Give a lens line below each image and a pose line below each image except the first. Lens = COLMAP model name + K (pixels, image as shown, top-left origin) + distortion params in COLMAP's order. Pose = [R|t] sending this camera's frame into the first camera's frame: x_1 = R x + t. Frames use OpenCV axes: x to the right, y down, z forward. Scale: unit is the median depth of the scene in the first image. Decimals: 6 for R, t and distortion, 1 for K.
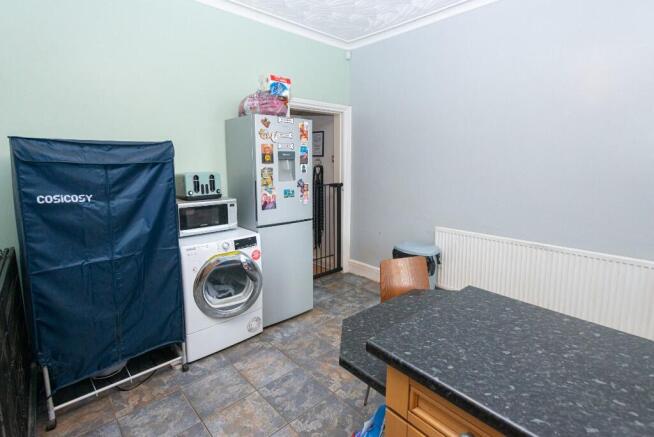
lens RADIAL K [[322.2, 0, 327.1], [0, 322.2, 205.9], [0, 0, 1]] dist [0.015004, -0.000267]
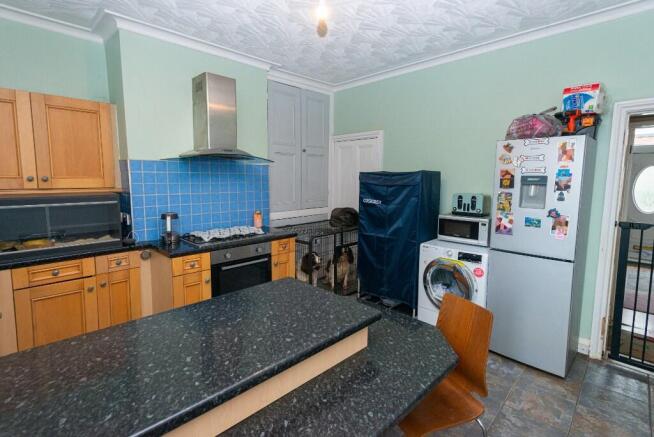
lens RADIAL K [[311.6, 0, 325.7], [0, 311.6, 208.6], [0, 0, 1]] dist [0.016907, -0.000218]
pose [[0.057054, 0.099609, -0.993390, 0.749953], [-0.149869, 0.984590, 0.090119, -0.073107], [0.987058, 0.143737, 0.071103, 0.390015]]
